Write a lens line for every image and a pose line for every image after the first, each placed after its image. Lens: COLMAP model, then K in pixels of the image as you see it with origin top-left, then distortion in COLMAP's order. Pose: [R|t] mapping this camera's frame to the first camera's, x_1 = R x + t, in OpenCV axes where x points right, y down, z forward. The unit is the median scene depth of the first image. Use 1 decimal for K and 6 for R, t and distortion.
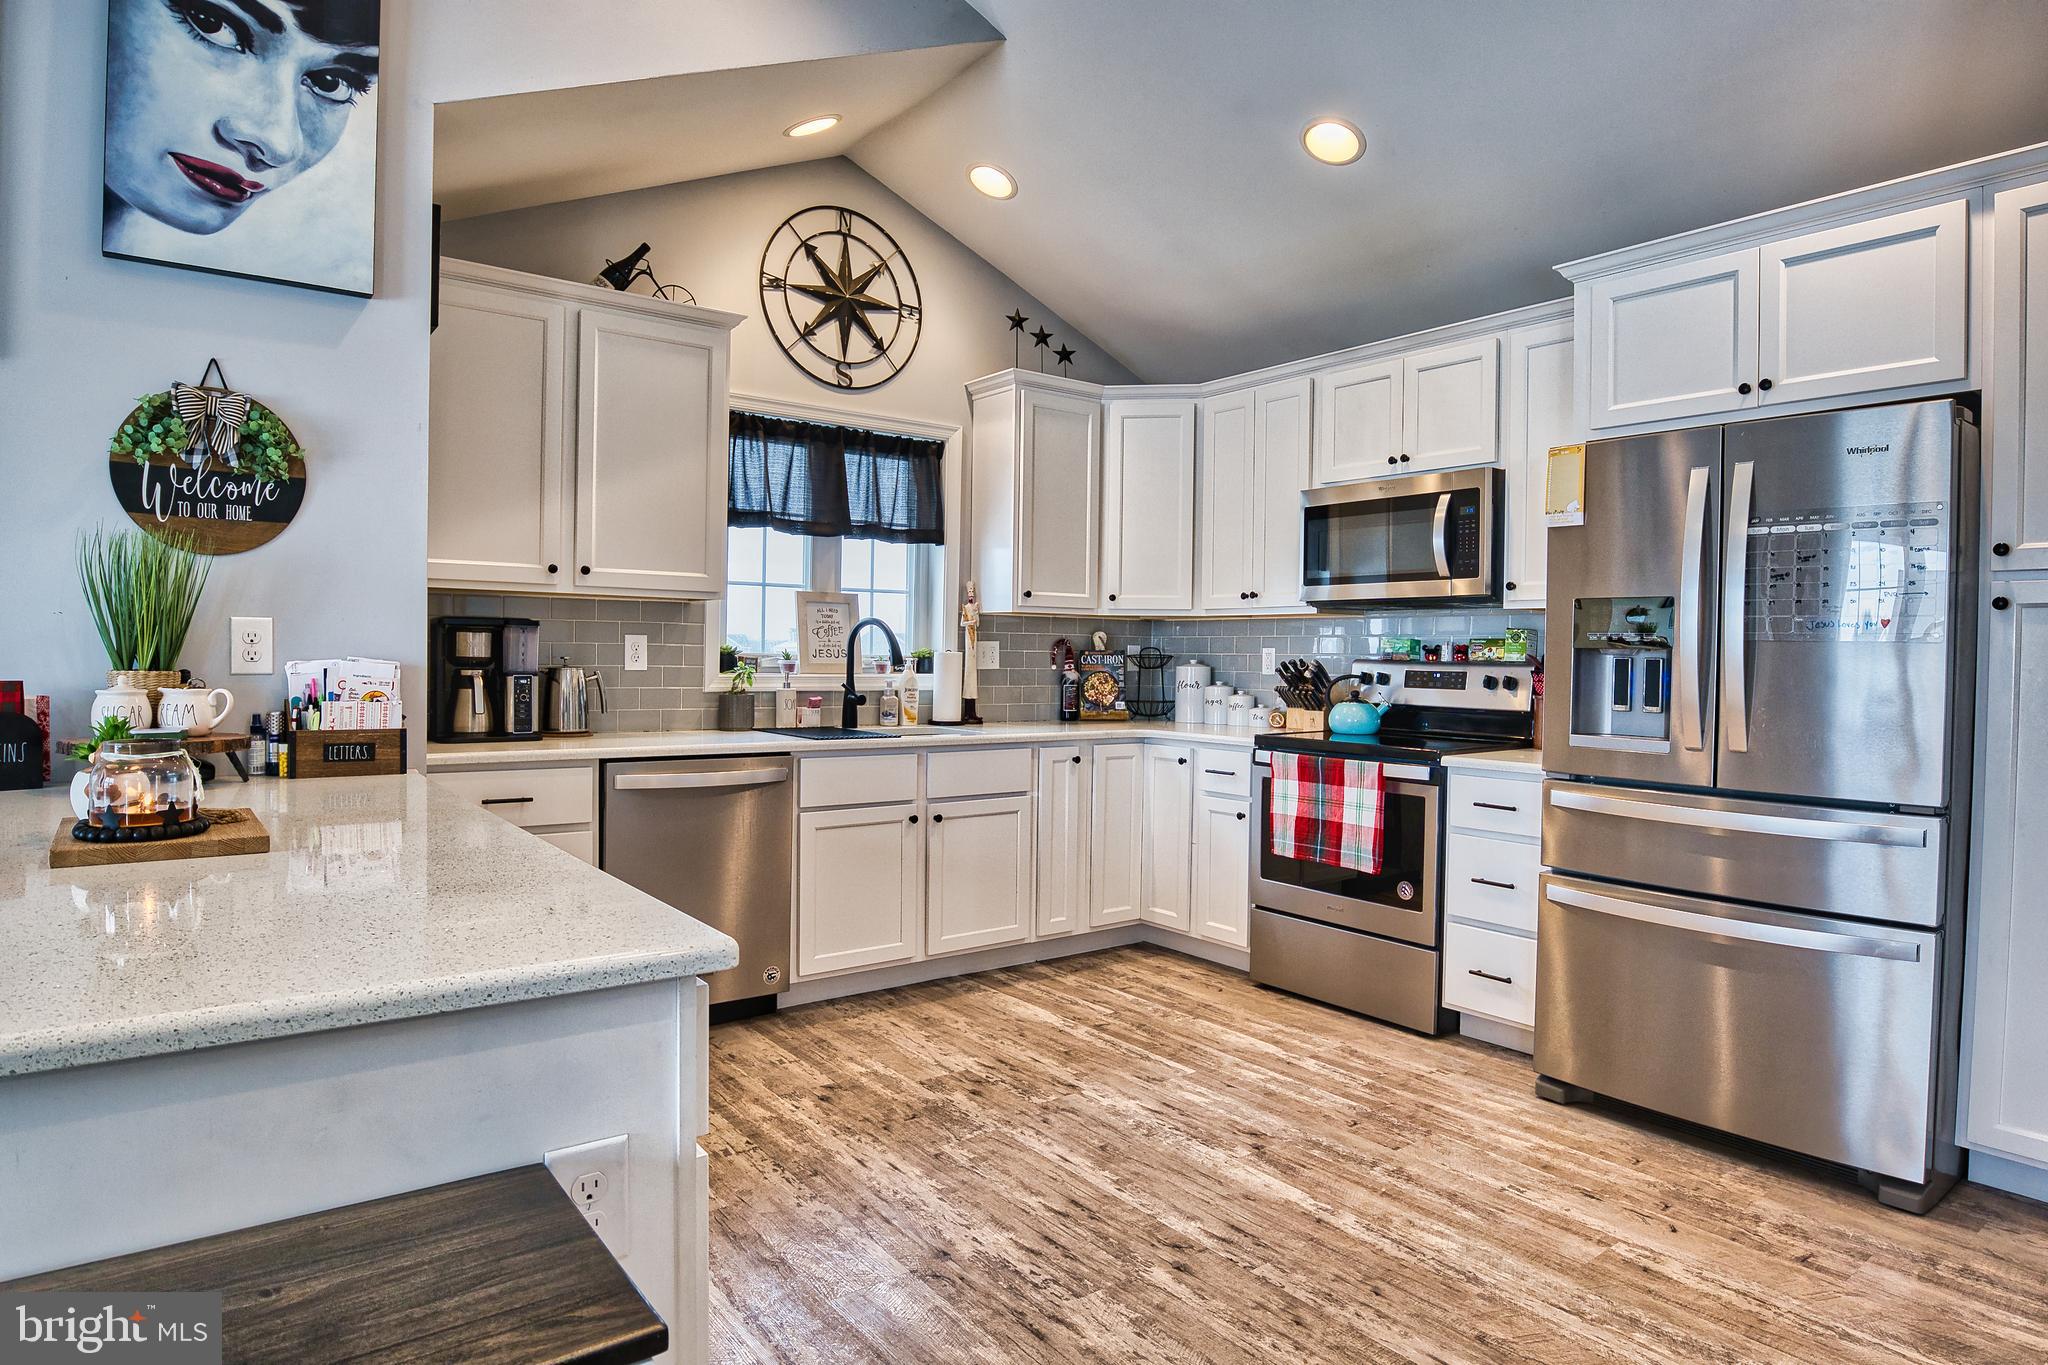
lens RADIAL K [[1155.4, 0, 1020.1], [0, 1155.4, 678.4], [0, 0, 1]] dist [-0.055366, 0.010270]
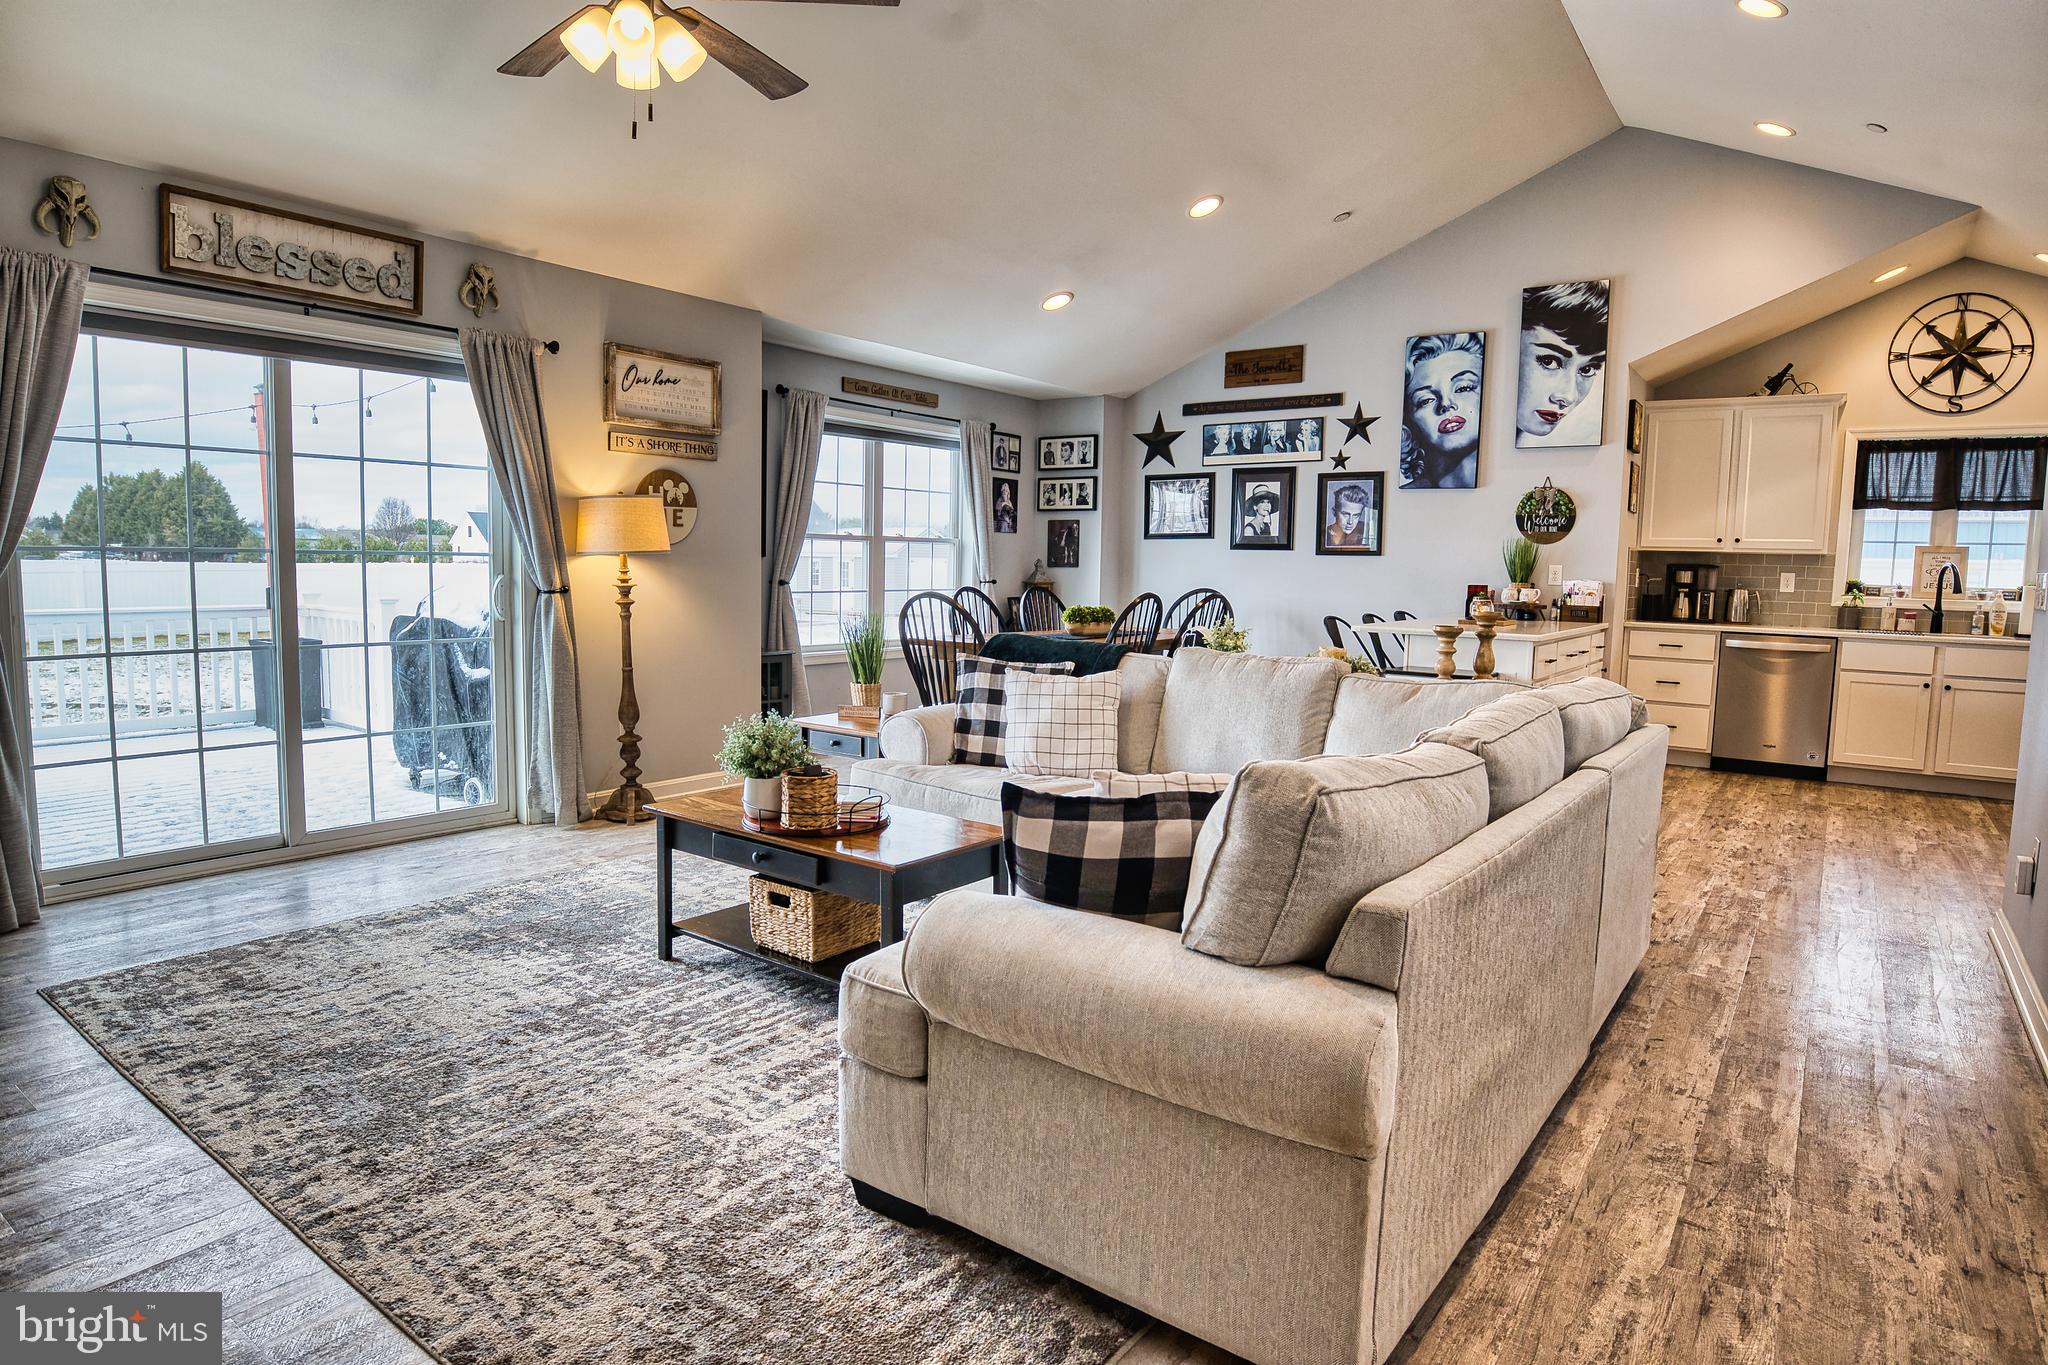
lens RADIAL K [[1155.4, 0, 1020.1], [0, 1155.4, 678.4], [0, 0, 1]] dist [-0.055366, 0.010270]
pose [[0.280617, 0.086056, -0.955954, 1.083067], [-0.036338, 0.996211, 0.079013, 0.032841], [0.959132, 0.012565, 0.282681, -0.701330]]
